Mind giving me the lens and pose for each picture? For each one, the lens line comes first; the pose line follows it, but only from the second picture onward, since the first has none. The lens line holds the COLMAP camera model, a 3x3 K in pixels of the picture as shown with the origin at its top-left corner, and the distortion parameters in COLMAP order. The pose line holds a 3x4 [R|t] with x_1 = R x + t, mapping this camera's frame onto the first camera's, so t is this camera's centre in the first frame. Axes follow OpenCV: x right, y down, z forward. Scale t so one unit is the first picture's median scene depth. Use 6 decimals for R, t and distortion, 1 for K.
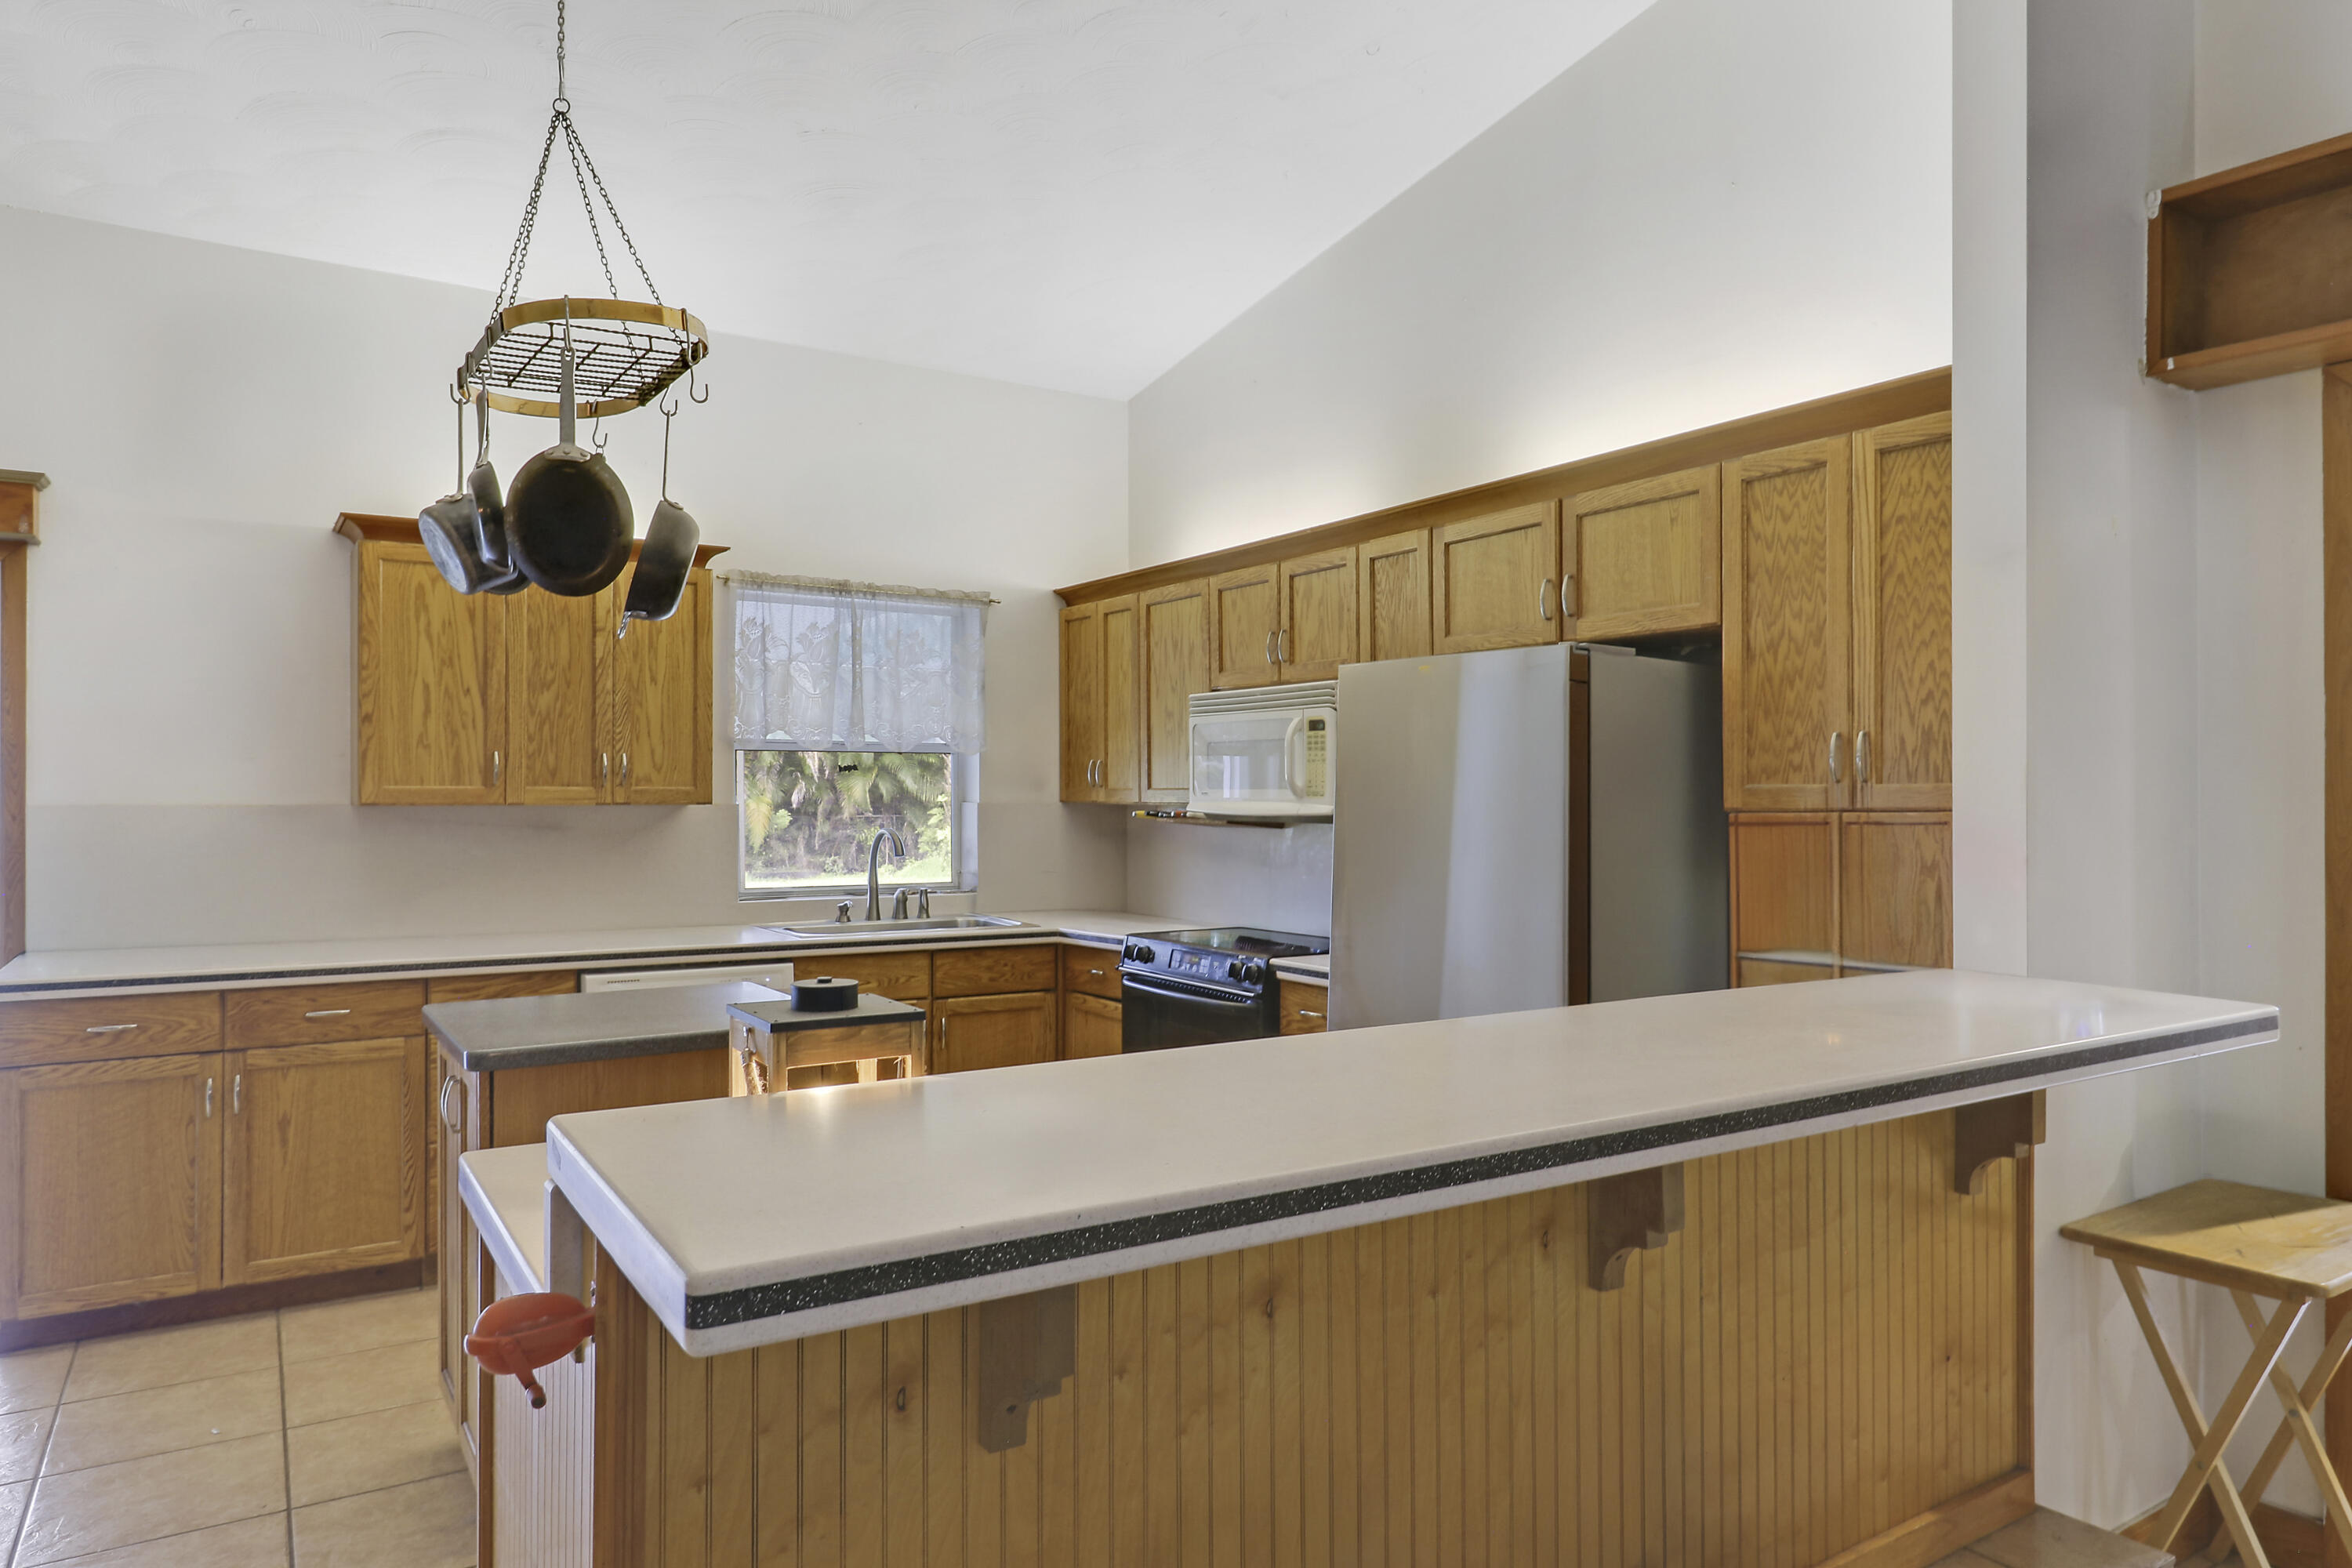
lens RADIAL K [[1443.1, 0, 1176.0], [0, 1443.1, 784.0], [0, 0, 1]] dist [0.003409, 0.005651]
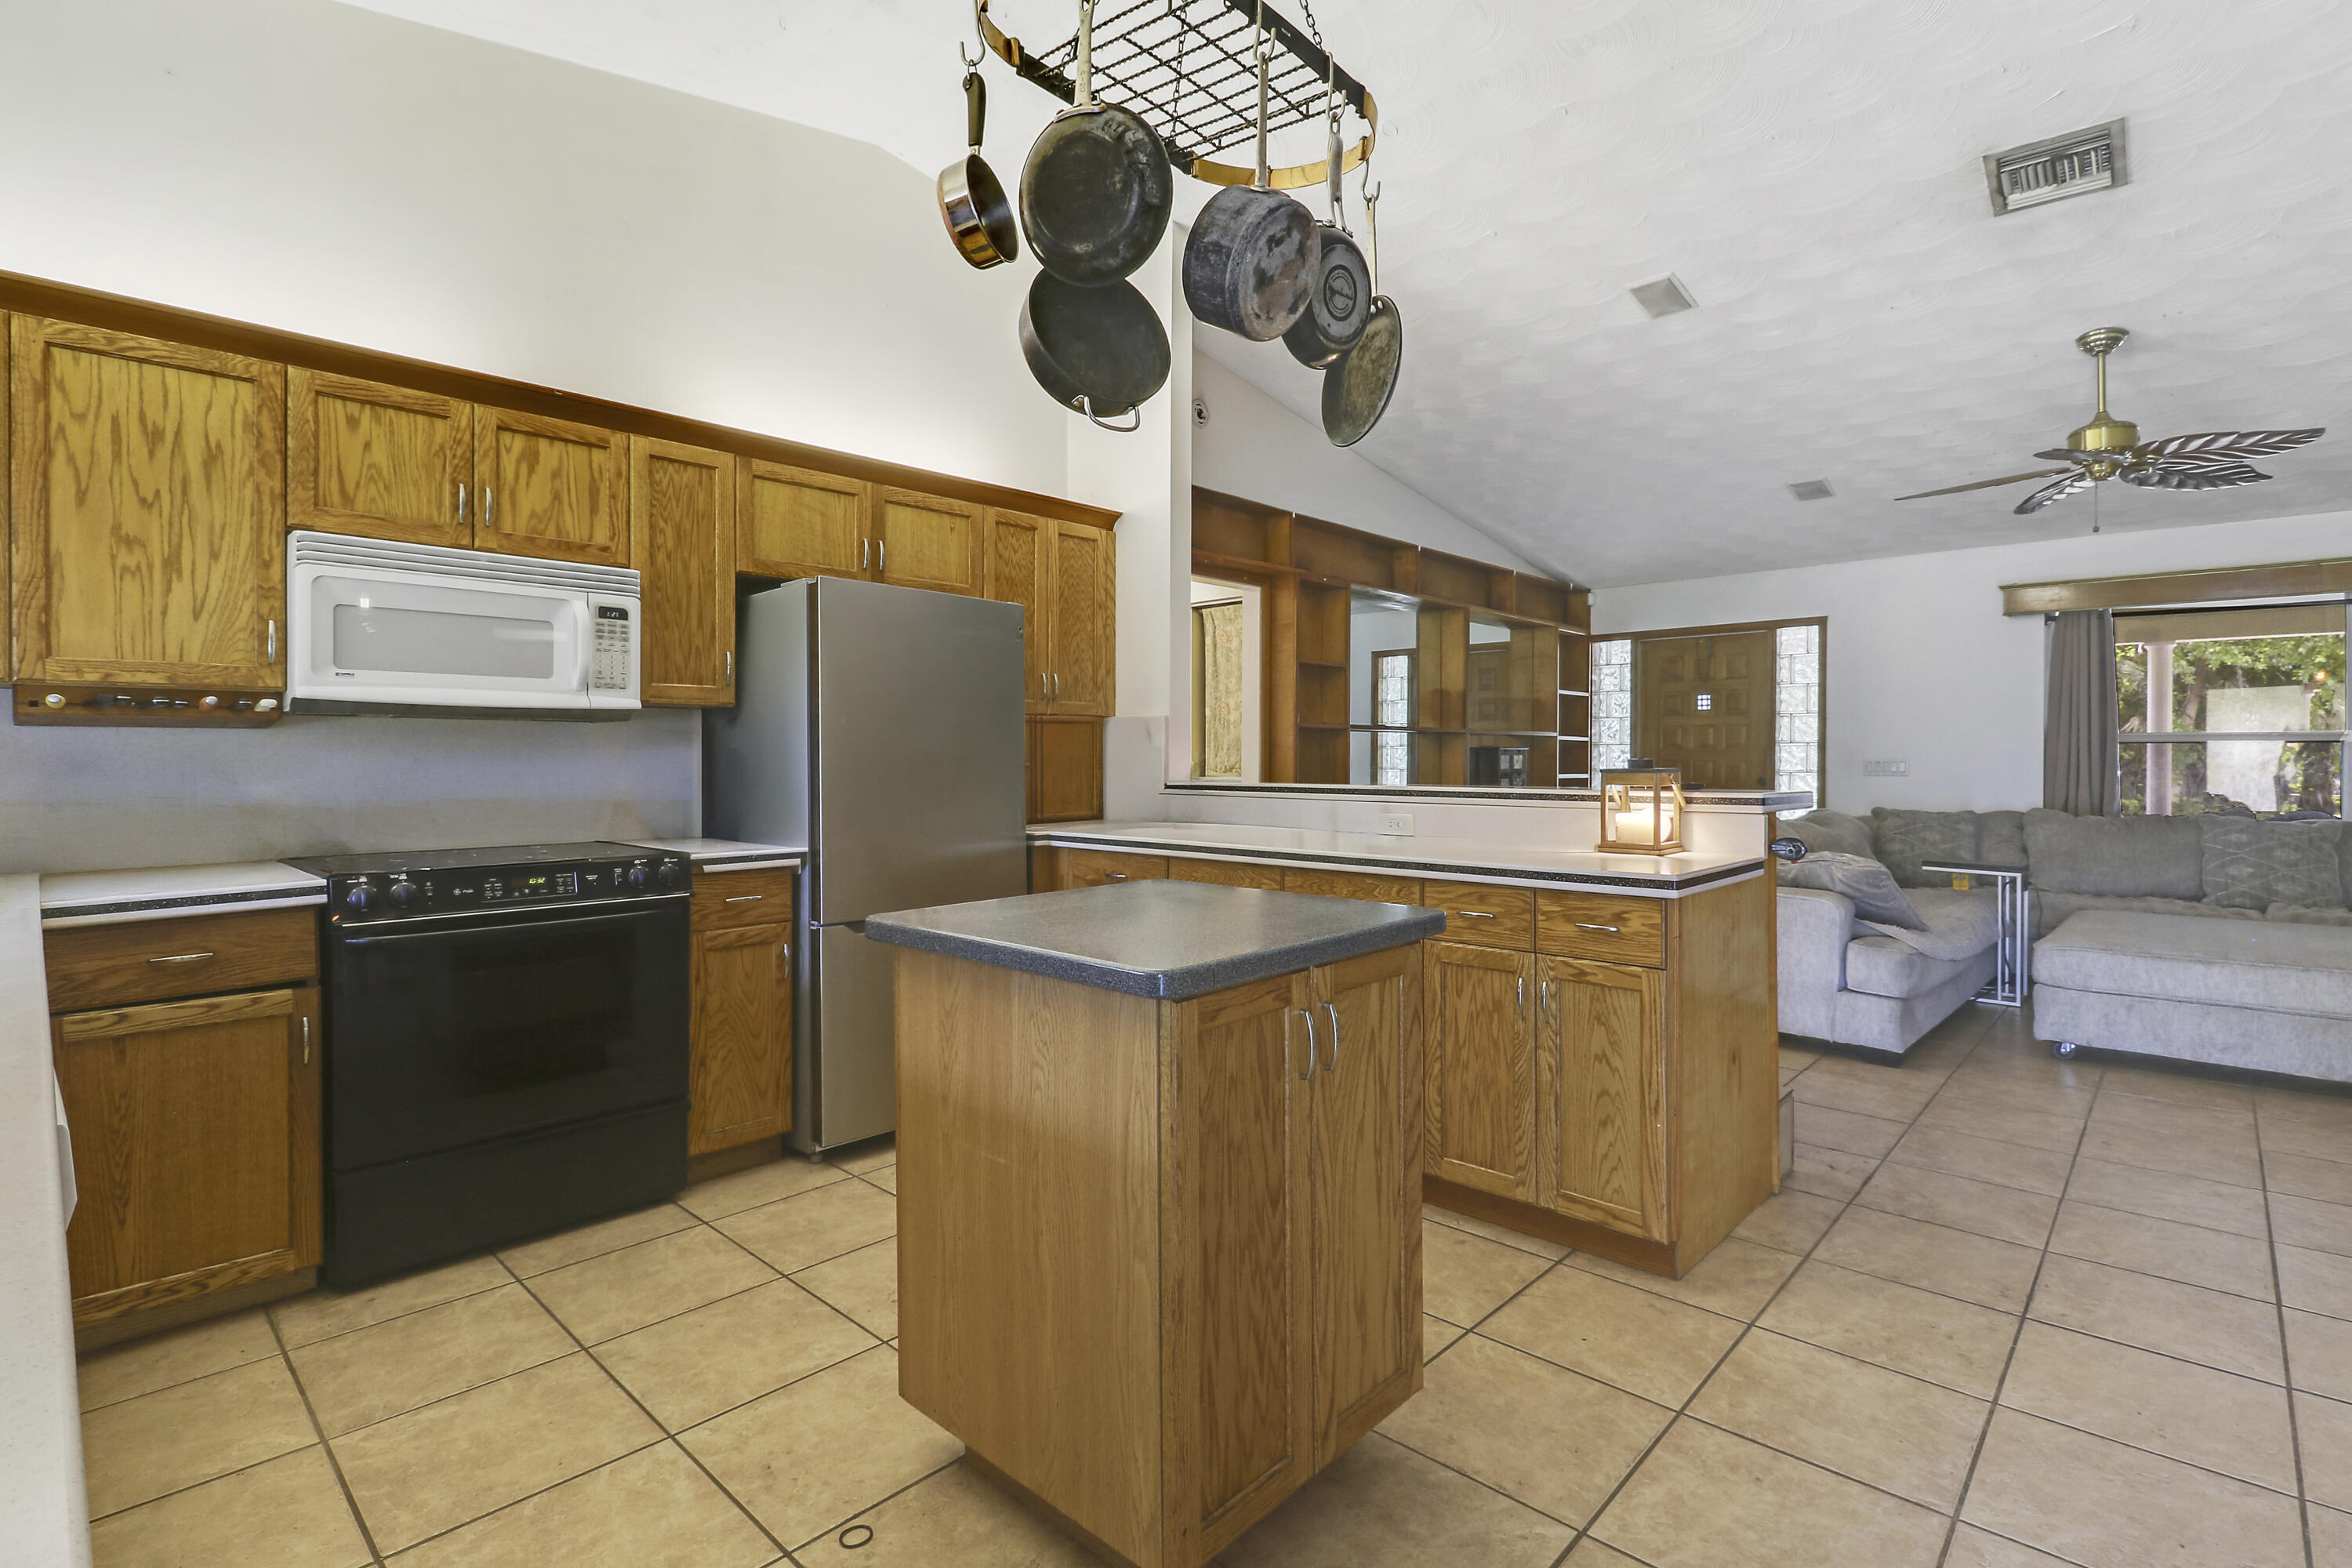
lens RADIAL K [[1092.0, 0, 1211.7], [0, 1092.0, 756.2], [0, 0, 1]] dist [0.001848, -0.011658]
pose [[-0.259651, -0.003670, 0.965696, -0.767332], [-0.006888, 0.999974, 0.001948, 0.054025], [-0.965678, -0.006146, -0.259669, 0.892710]]
